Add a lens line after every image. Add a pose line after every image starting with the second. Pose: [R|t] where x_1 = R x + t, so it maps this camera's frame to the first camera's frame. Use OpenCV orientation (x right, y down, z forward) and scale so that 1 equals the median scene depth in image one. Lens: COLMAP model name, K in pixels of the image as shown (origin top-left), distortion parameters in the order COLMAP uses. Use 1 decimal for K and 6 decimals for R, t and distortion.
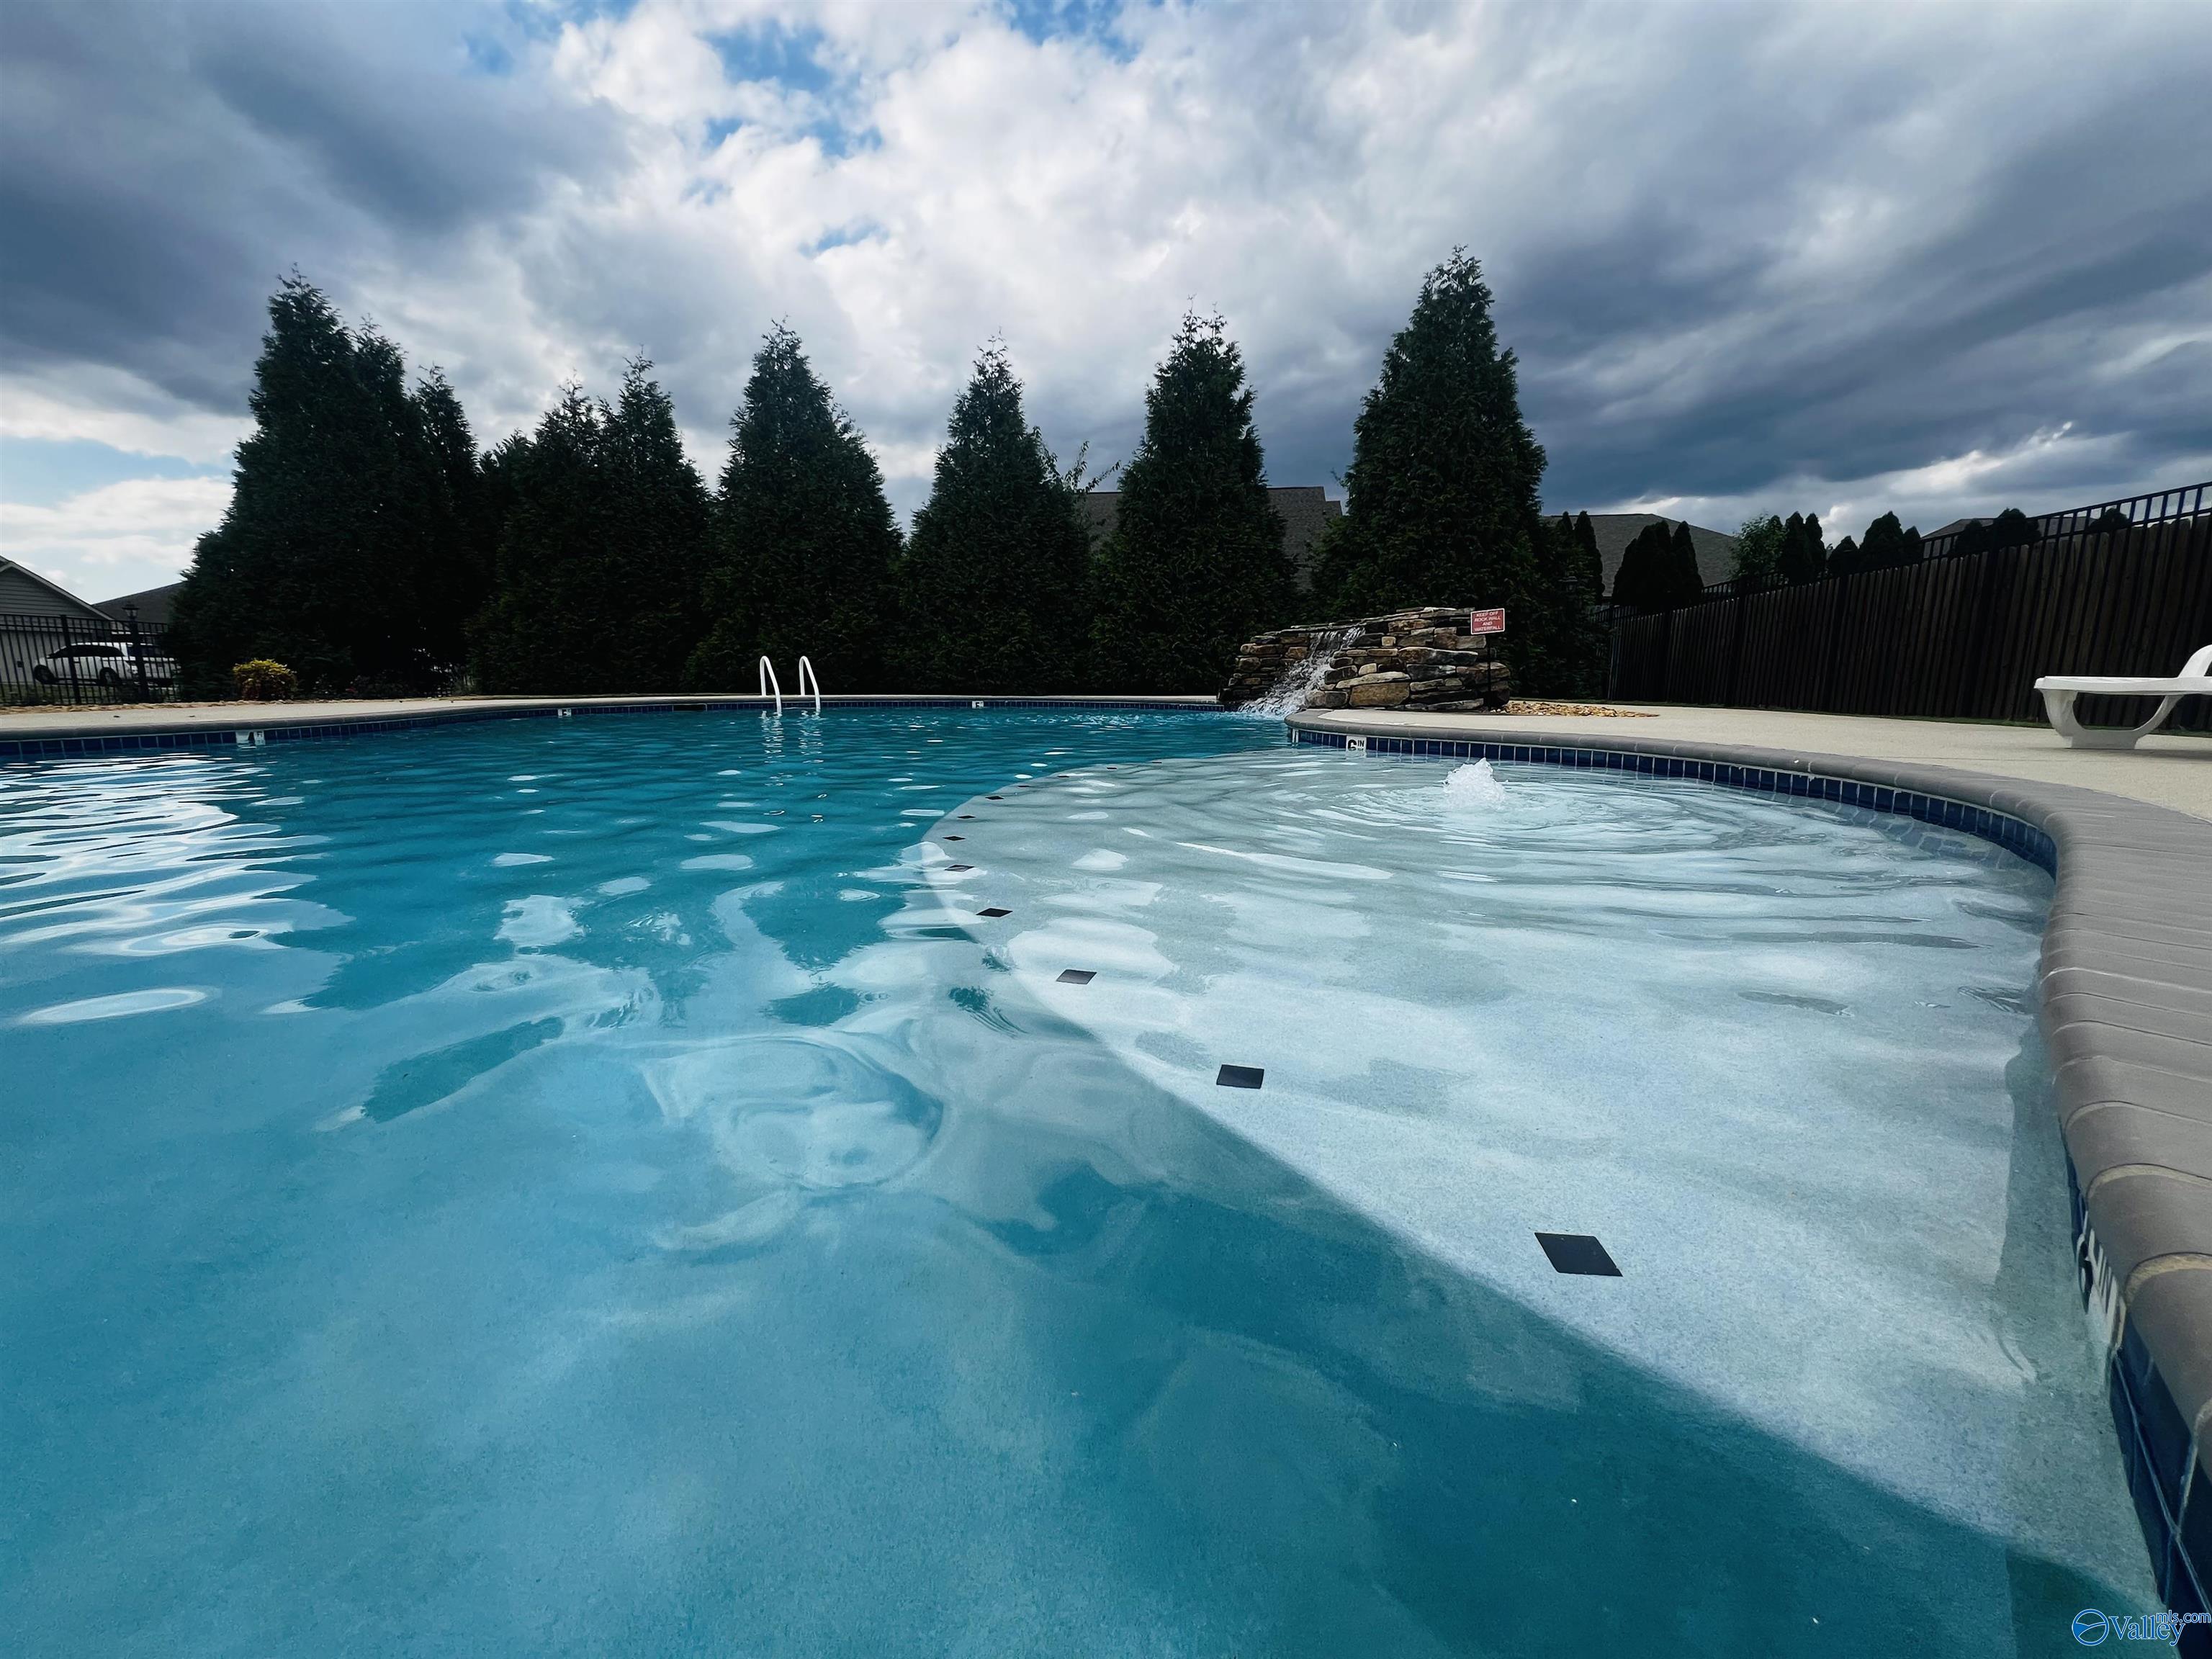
lens RADIAL K [[929.6, 0, 1104.4], [0, 929.6, 772.4], [0, 0, 1]] dist [0.000684, -0.000181]
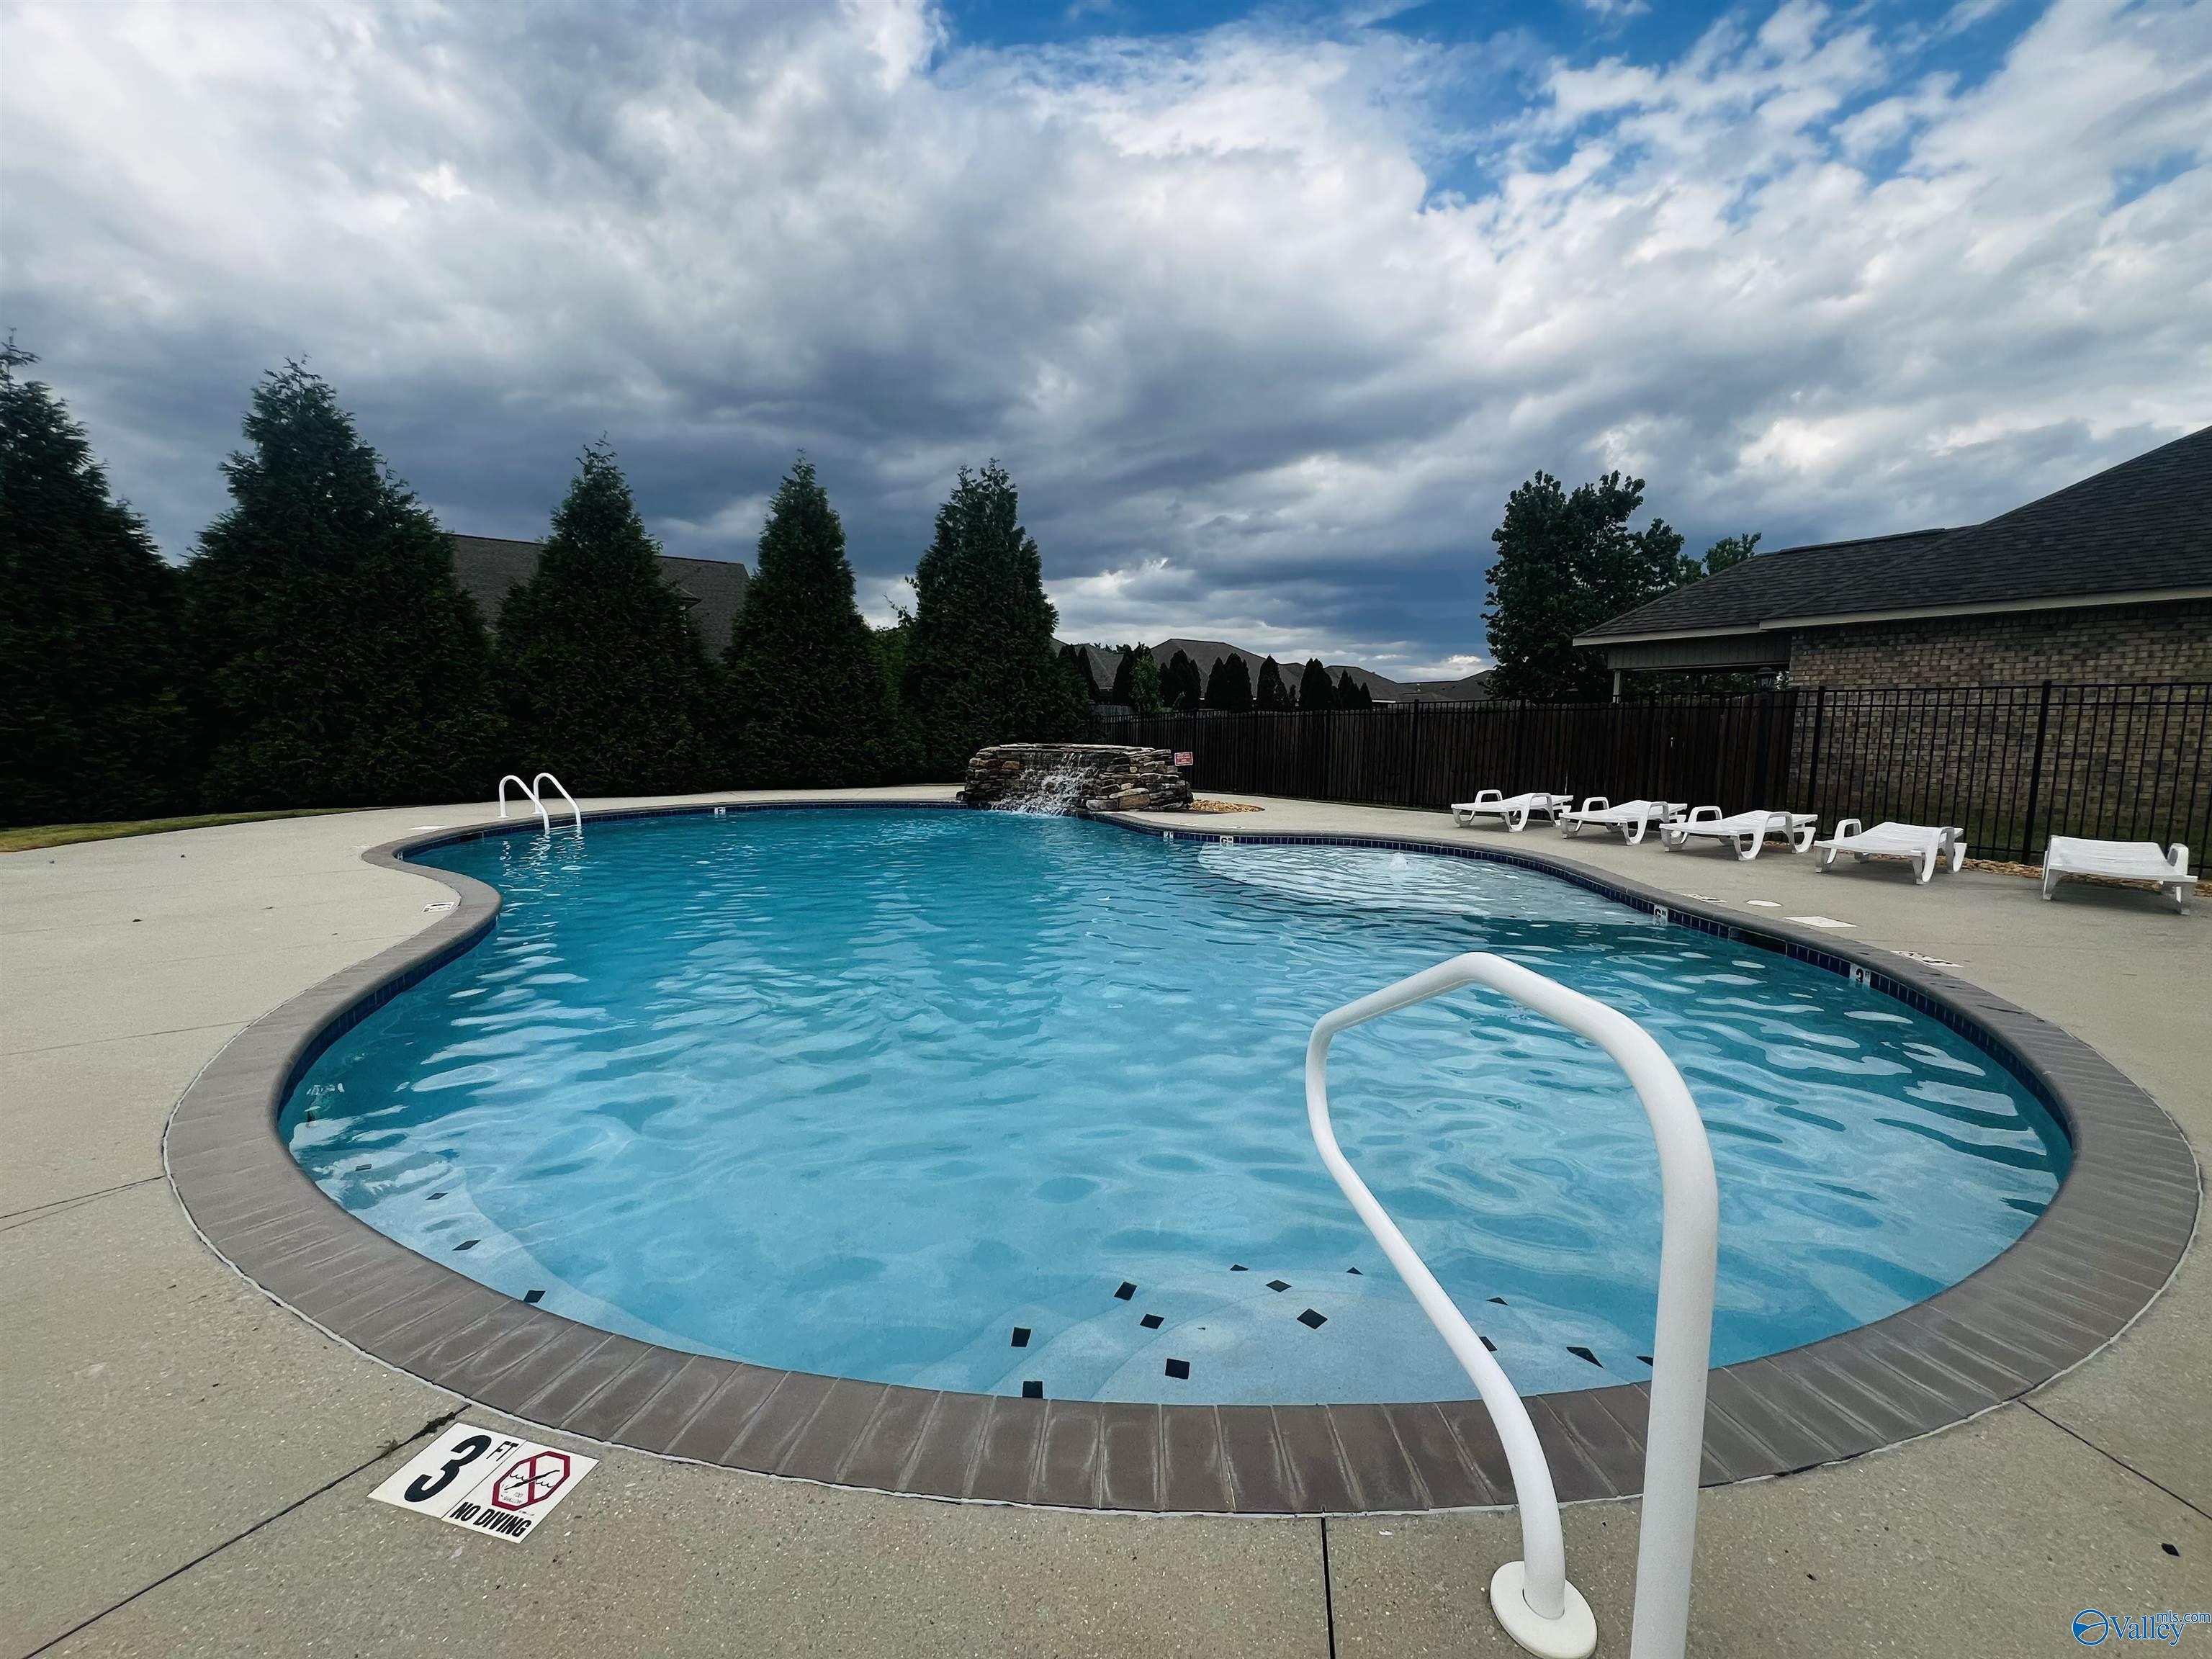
lens RADIAL K [[912.8, 0, 1106.0], [0, 912.8, 829.5], [0, 0, 1]] dist [0.017419, -0.000215]
pose [[0.733323, -0.078580, 0.675324, -0.424275], [0.066378, 0.996828, 0.043911, -0.052570], [-0.676632, 0.012626, 0.736213, -0.097298]]
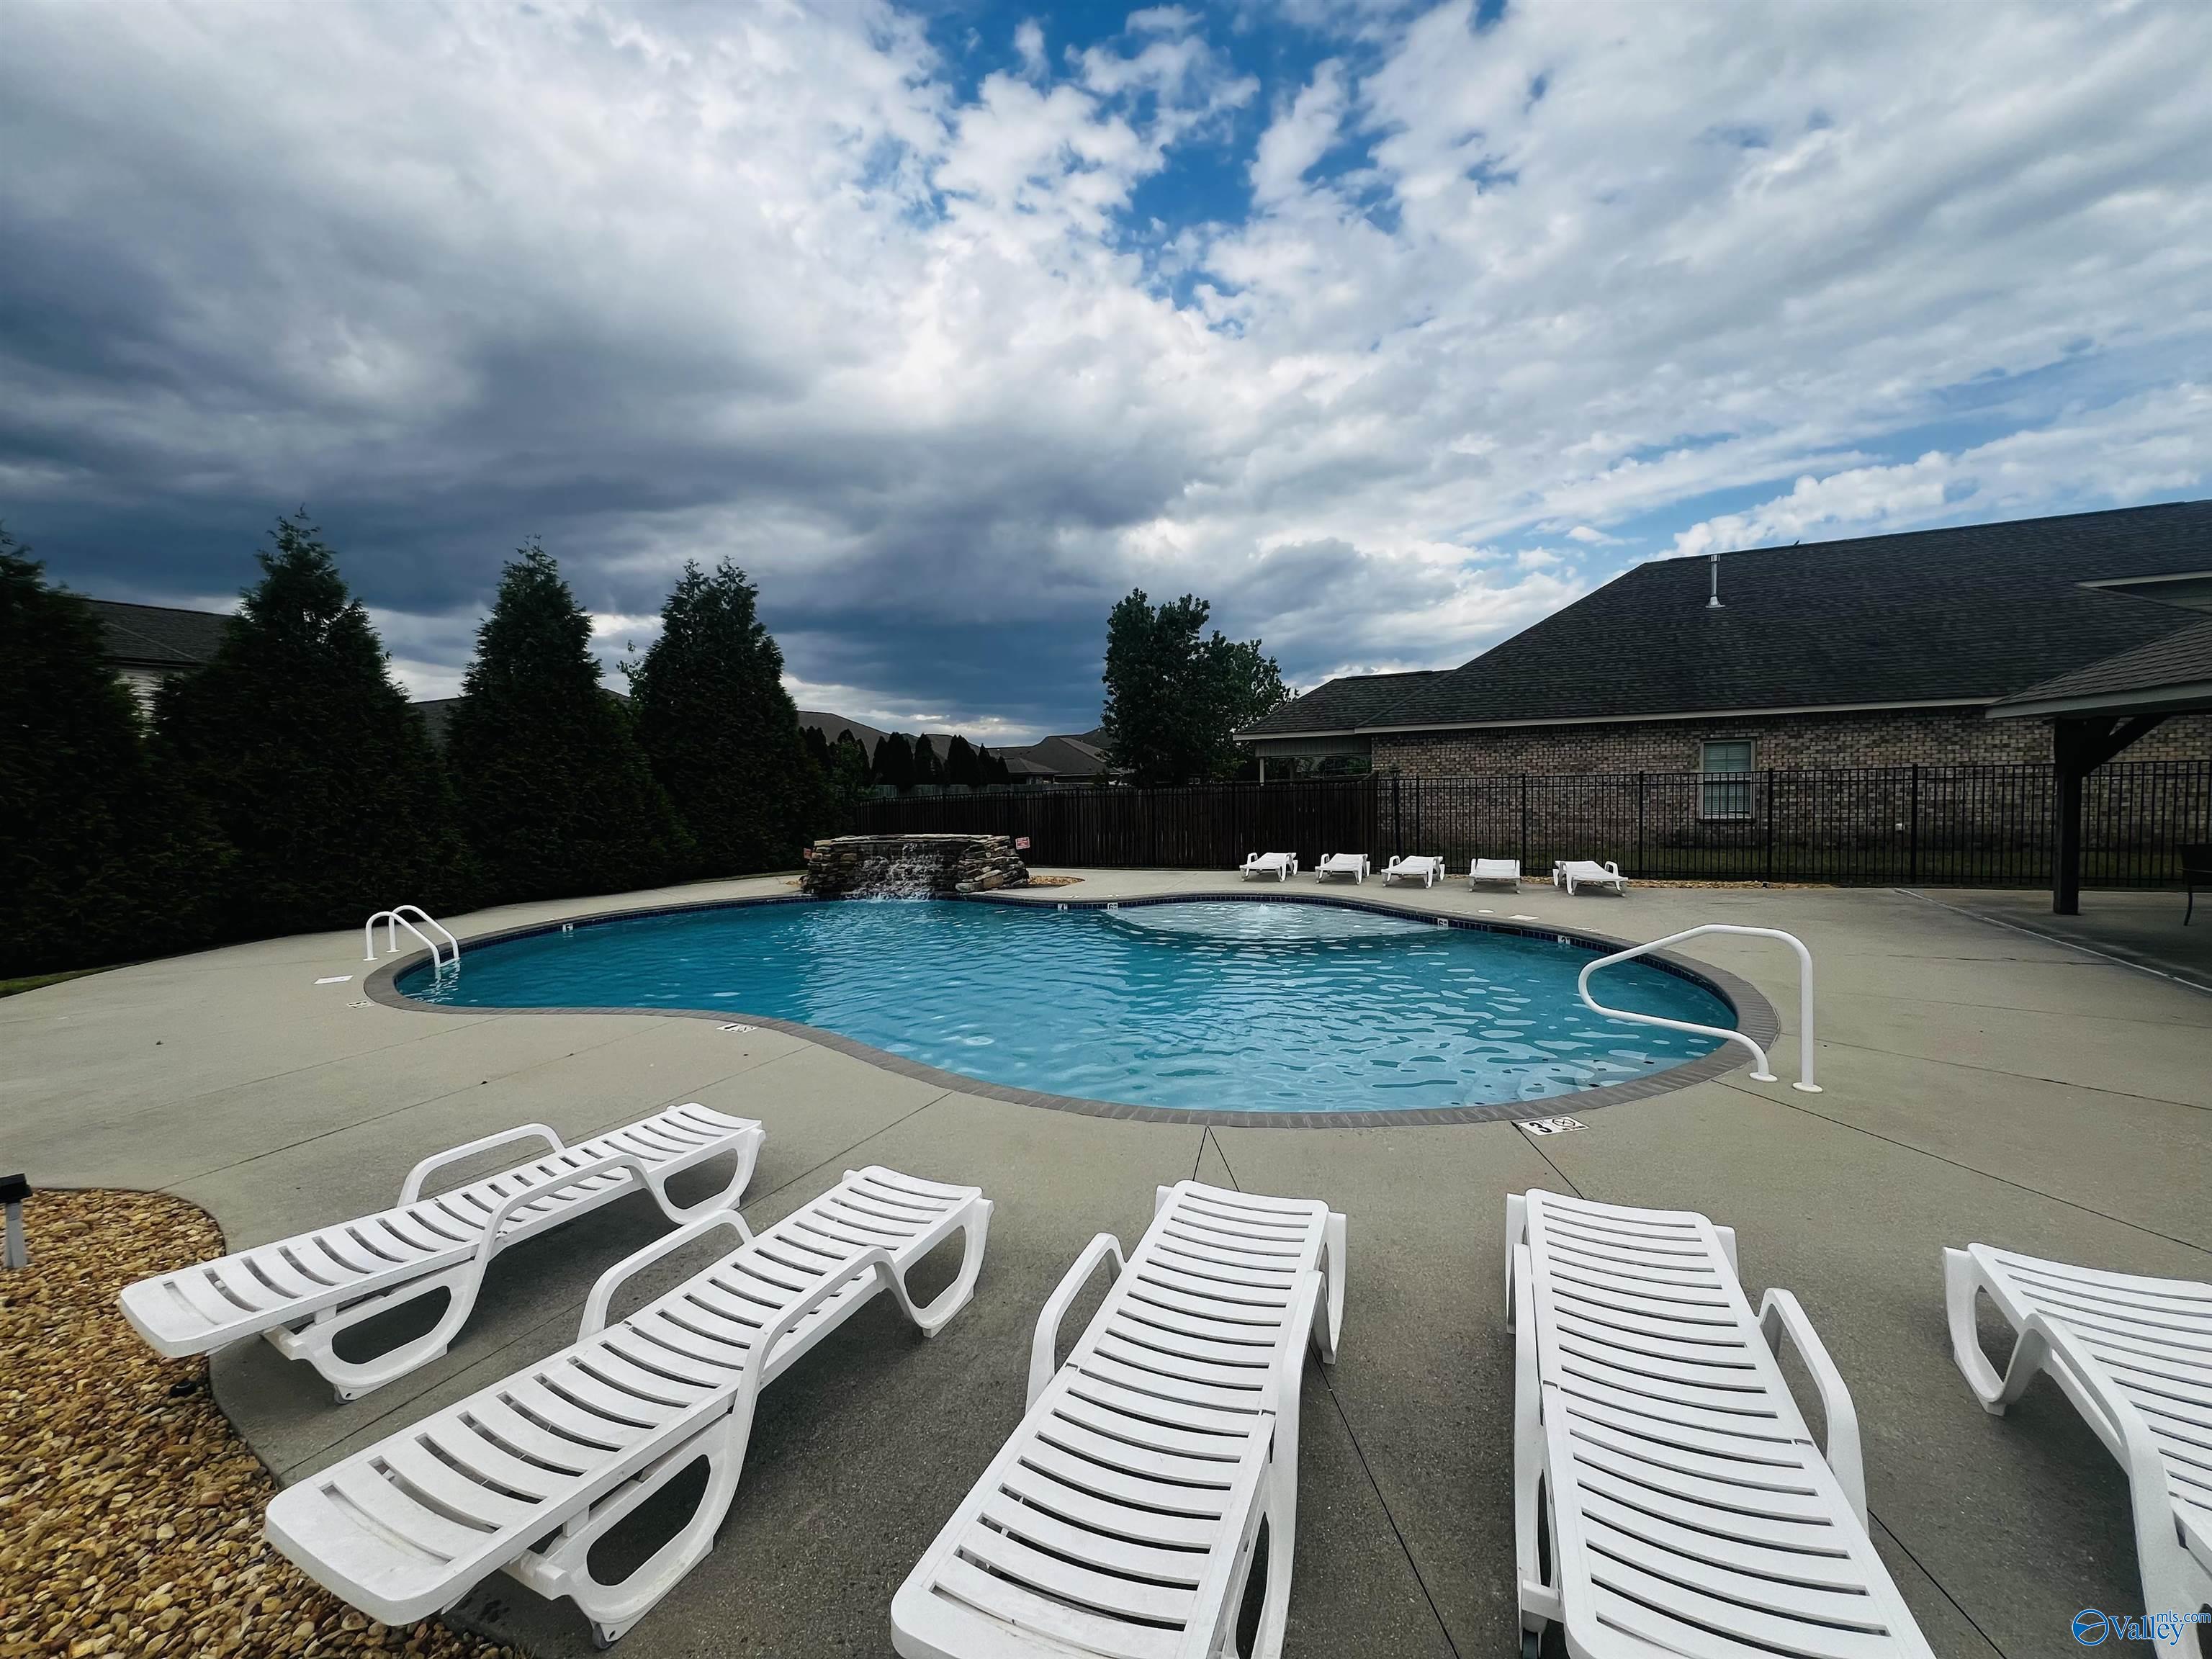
lens RADIAL K [[925.6, 0, 1106.0], [0, 925.6, 829.5], [0, 0, 1]] dist [0.030635, 0.000089]
pose [[0.313718, -0.067182, 0.947137, -0.742297], [0.122742, 0.991994, 0.029709, -0.109118], [-0.941550, 0.106933, 0.319452, 0.050700]]
